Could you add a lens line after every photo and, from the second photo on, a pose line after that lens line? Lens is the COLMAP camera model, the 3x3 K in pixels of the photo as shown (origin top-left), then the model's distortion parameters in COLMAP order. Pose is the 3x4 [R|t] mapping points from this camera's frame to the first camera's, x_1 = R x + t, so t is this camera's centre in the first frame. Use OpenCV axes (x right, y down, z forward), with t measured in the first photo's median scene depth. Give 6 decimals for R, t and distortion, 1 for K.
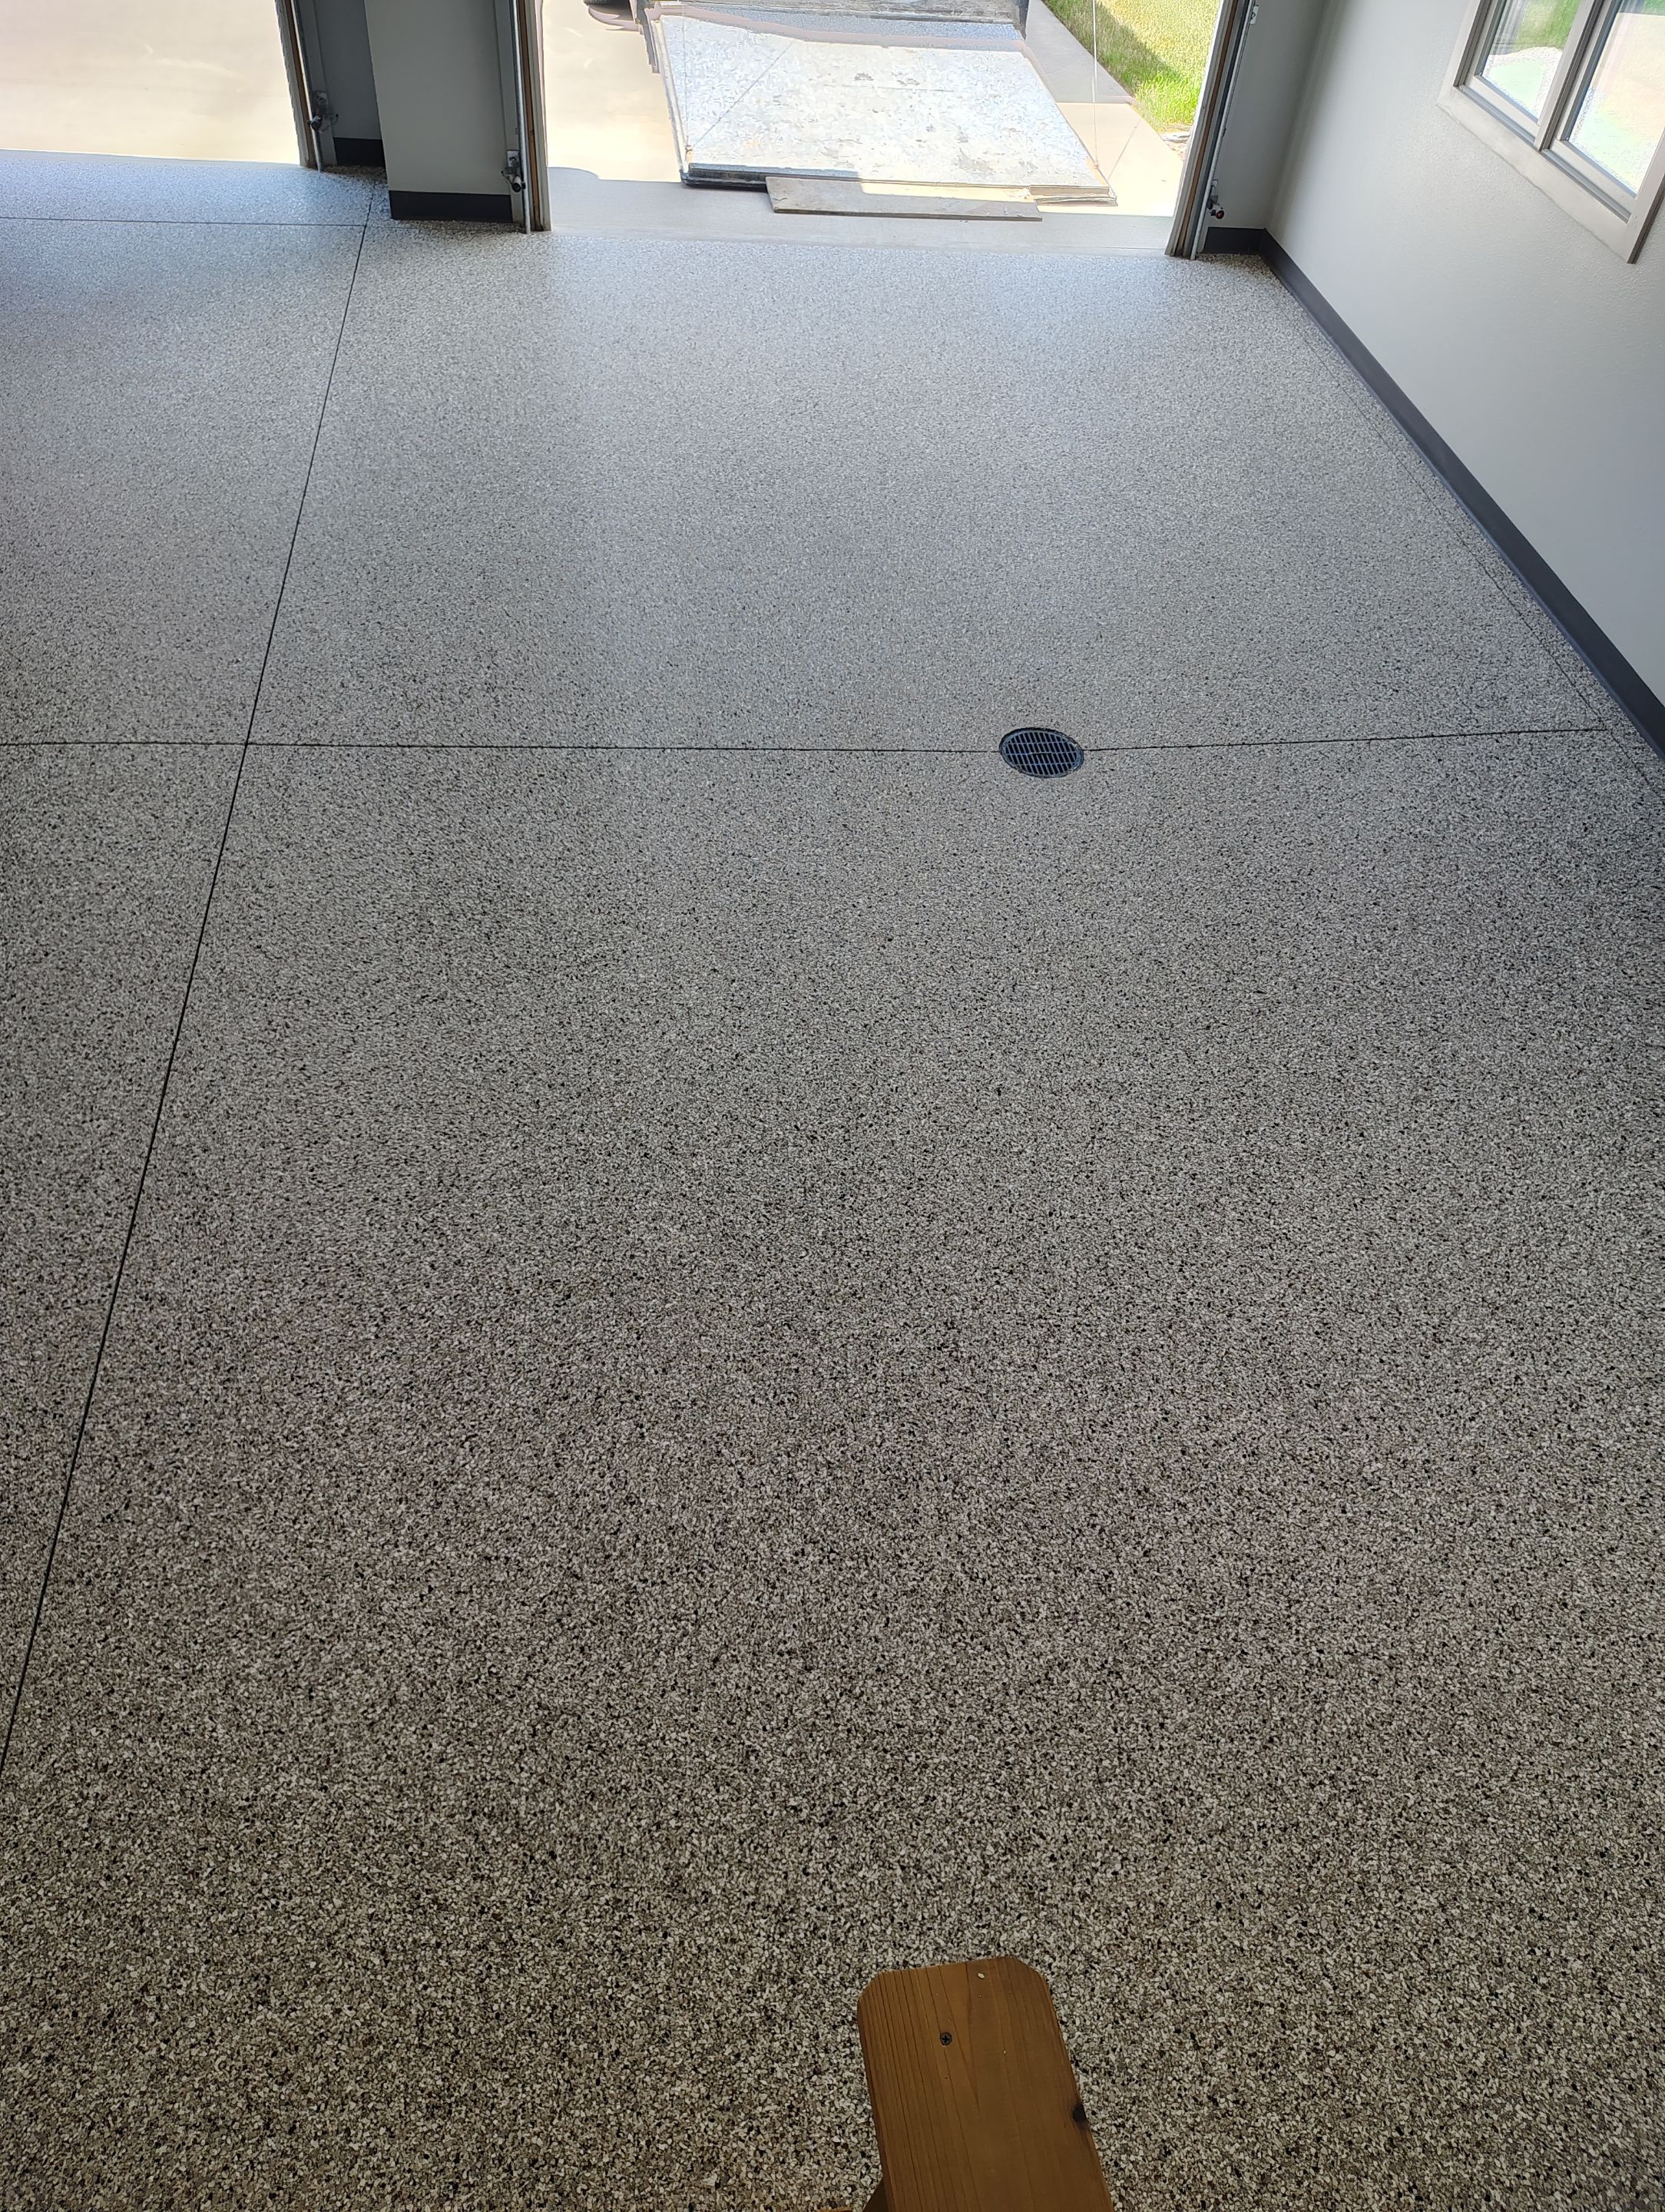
lens RADIAL K [[1502.2, 0, 846.2], [0, 1502.2, 1100.5], [0, 0, 1]] dist [0.067952, -0.099062]
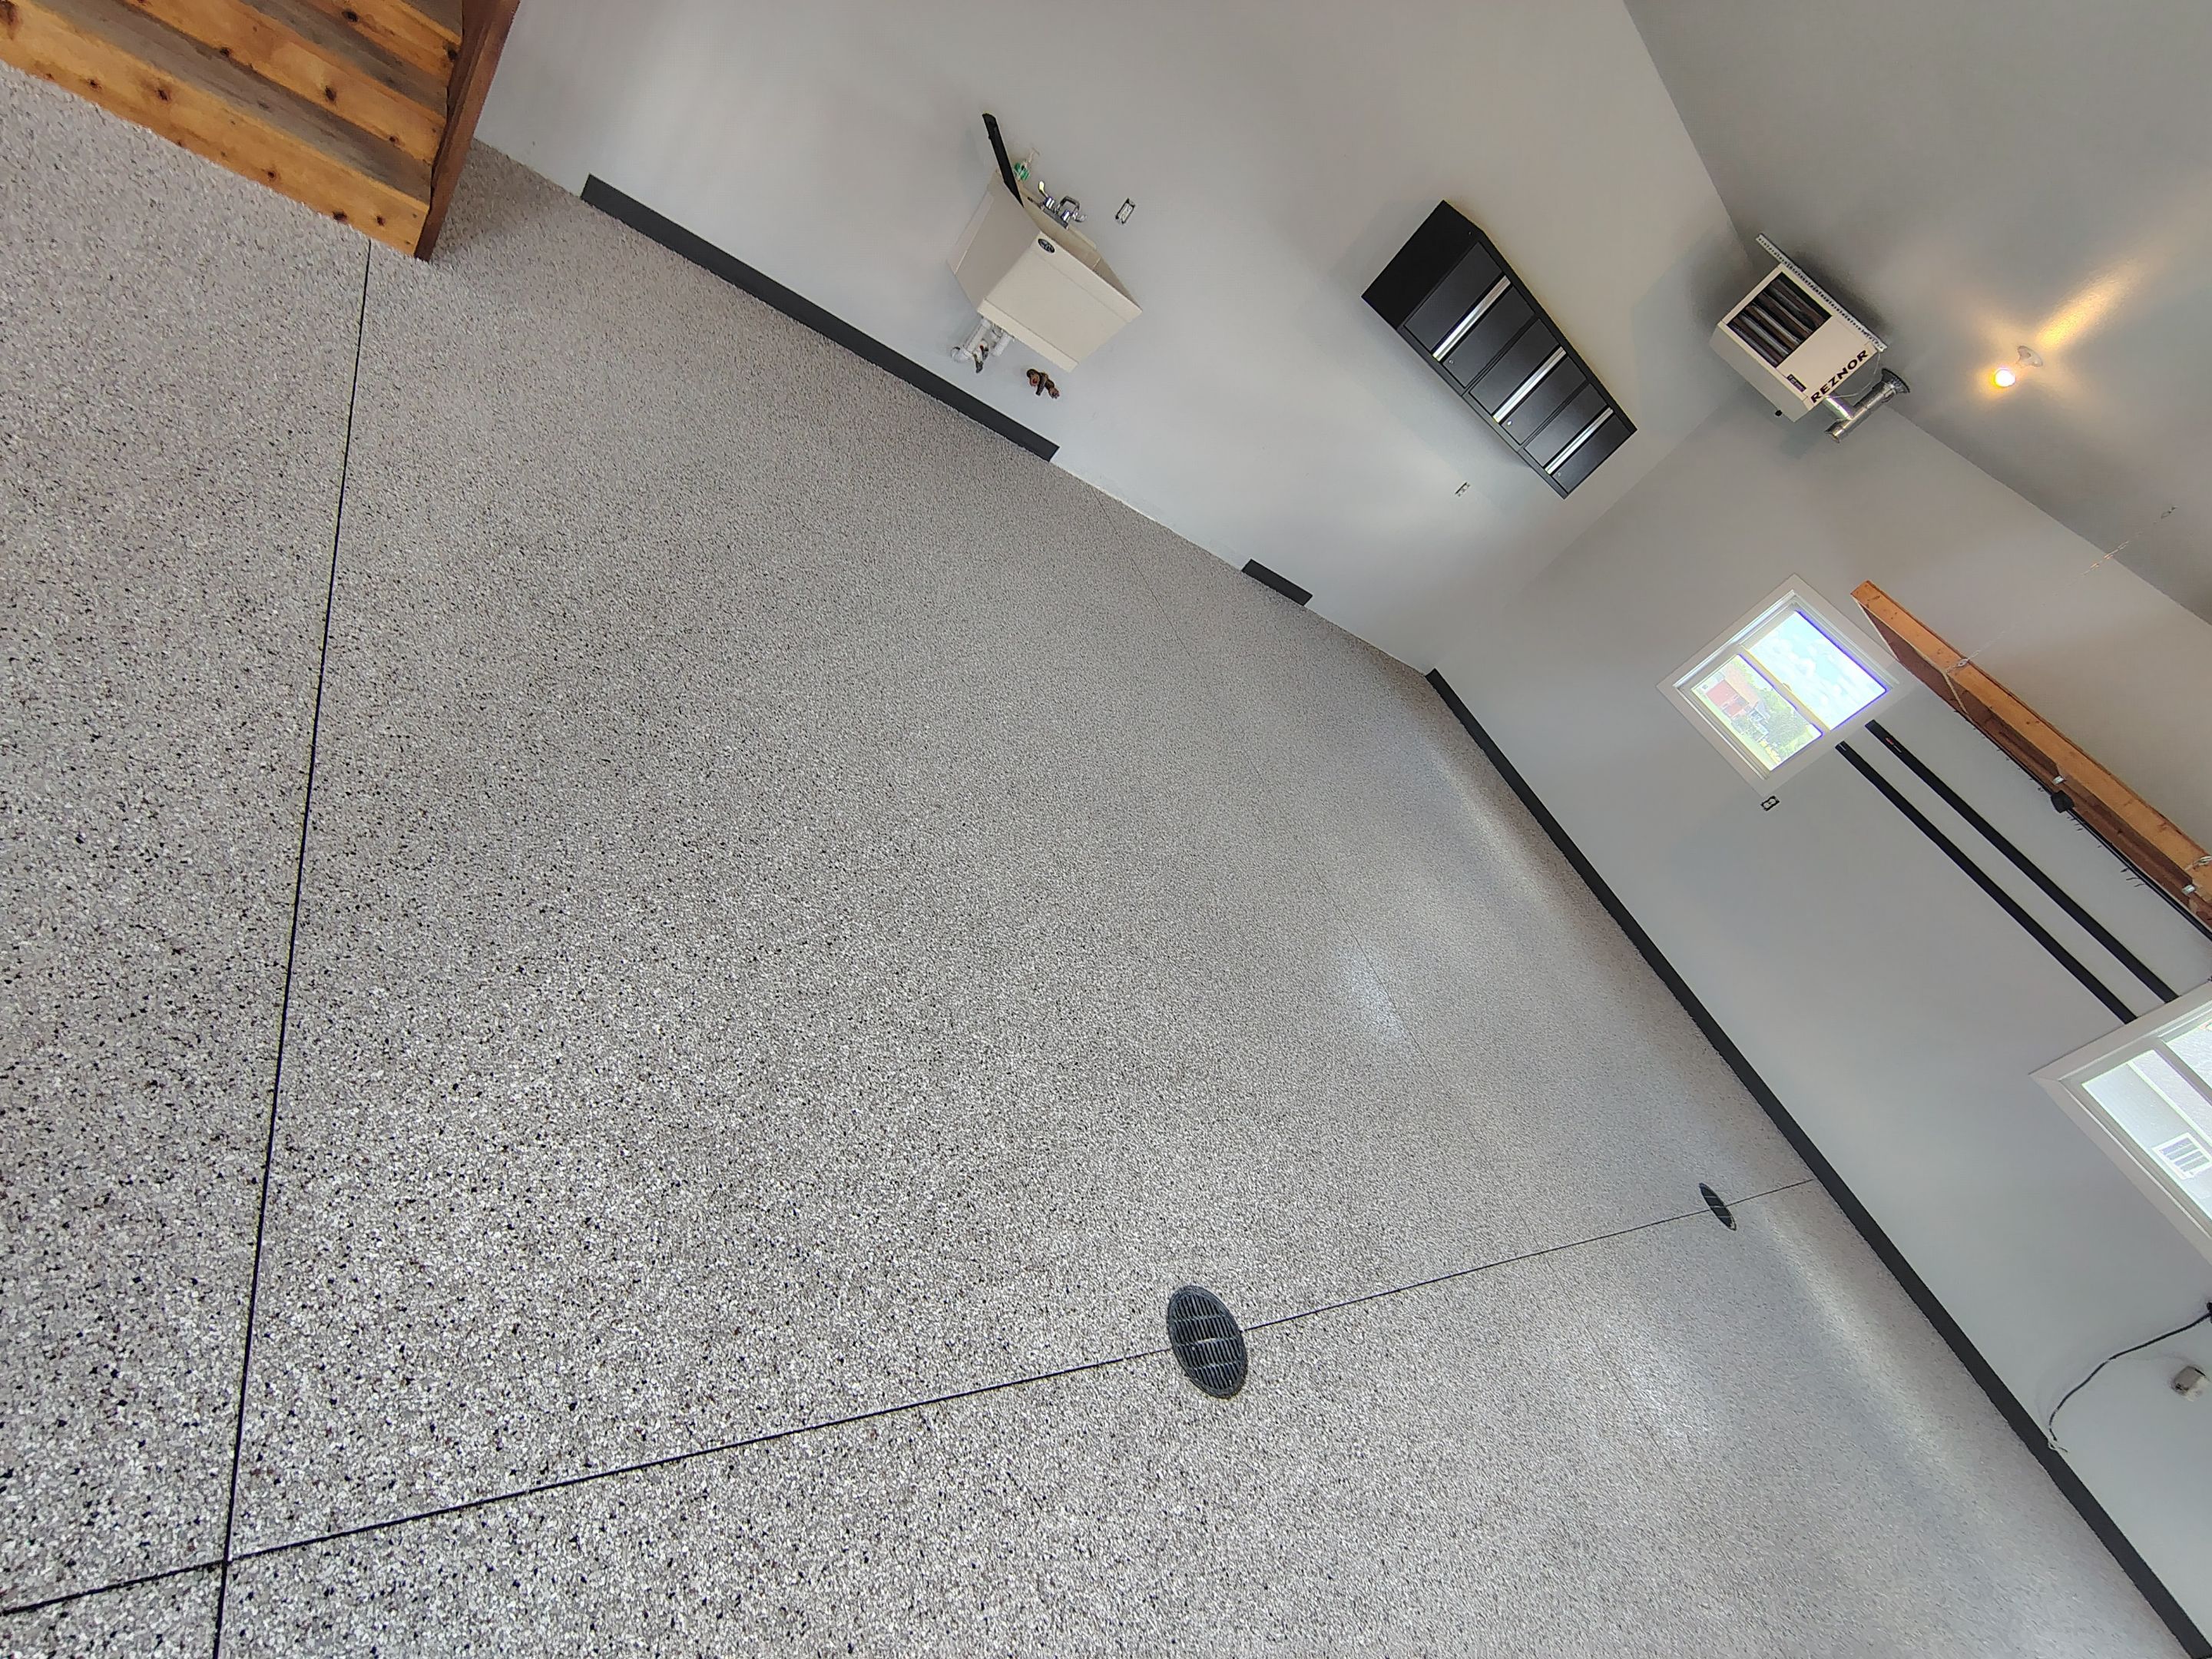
lens RADIAL K [[1027.9, 0, 1097.7], [0, 1027.9, 821.5], [0, 0, 1]] dist [-0.013608, 0.005592]
pose [[-0.696784, -0.313811, -0.644992, -0.445019], [-0.641477, -0.129714, 0.756097, -0.797540], [-0.320936, 0.940583, -0.110919, 1.068274]]
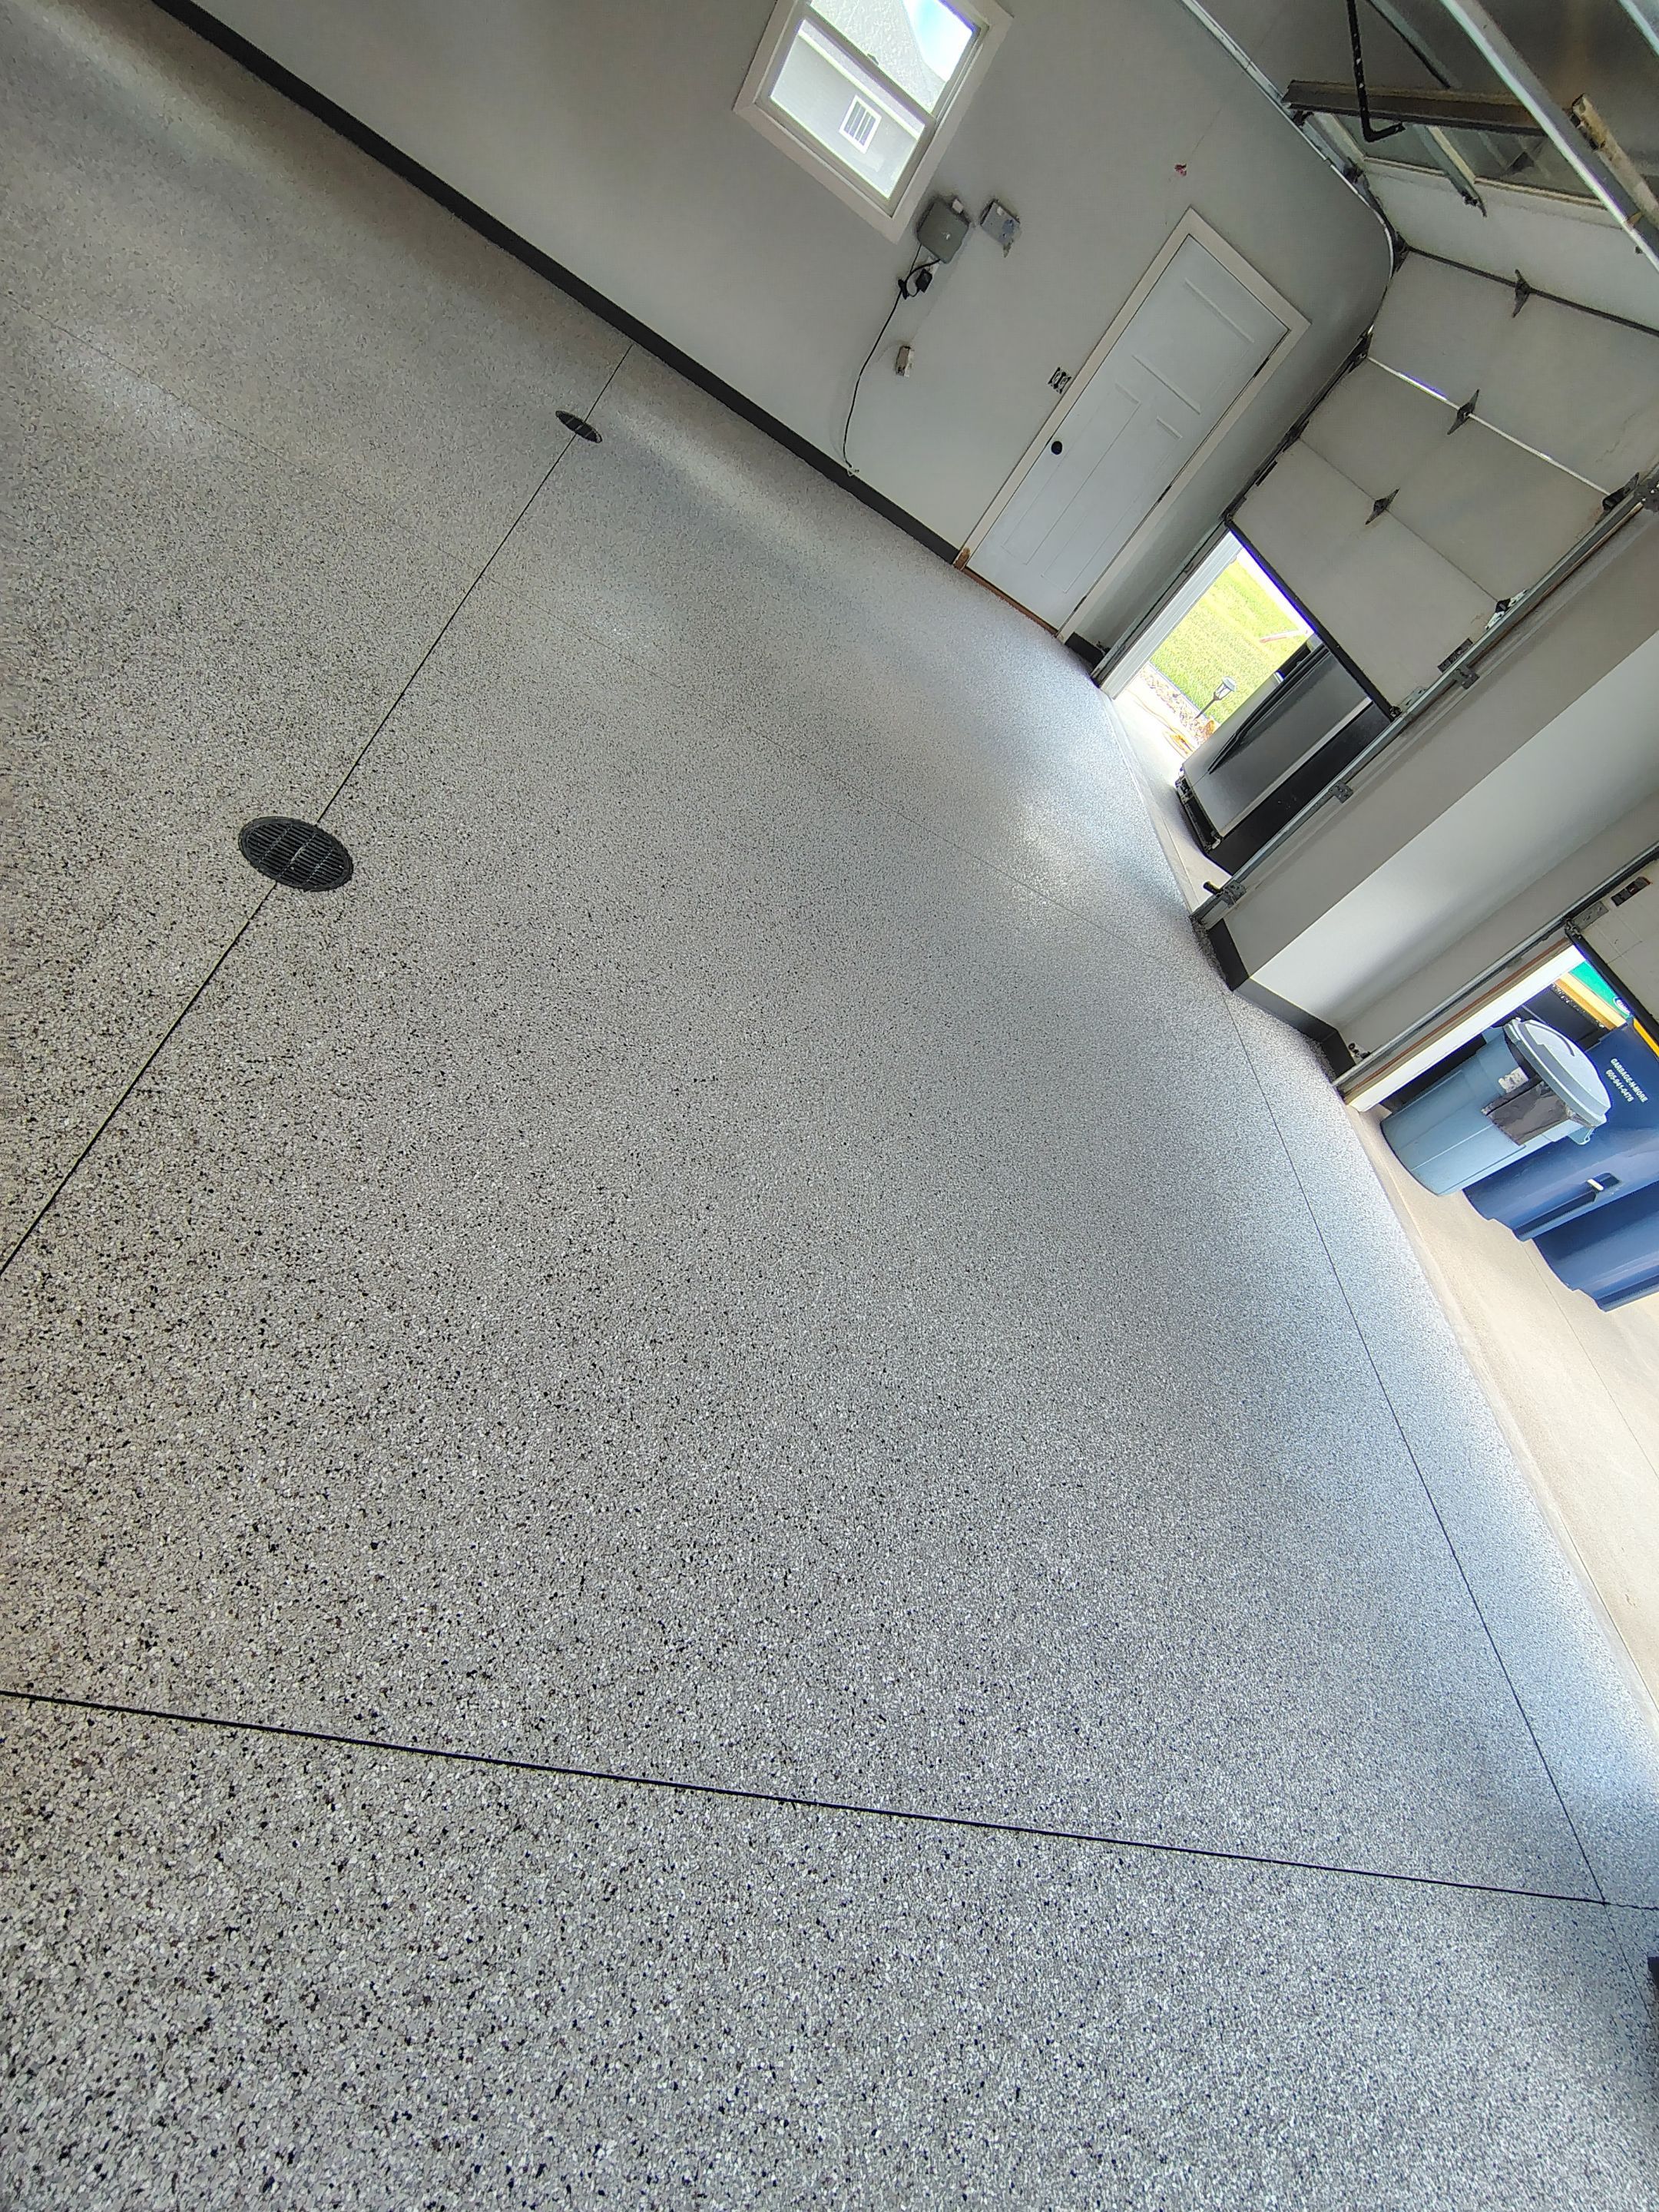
lens RADIAL K [[1044.2, 0, 821.0], [0, 1044.2, 1101.5], [0, 0, 1]] dist [-0.007971, 0.004334]
pose [[-0.064432, 0.615520, -0.785483, -0.394144], [-0.984482, 0.089543, 0.150923, -0.823562], [0.163230, 0.783018, 0.600199, 1.055001]]
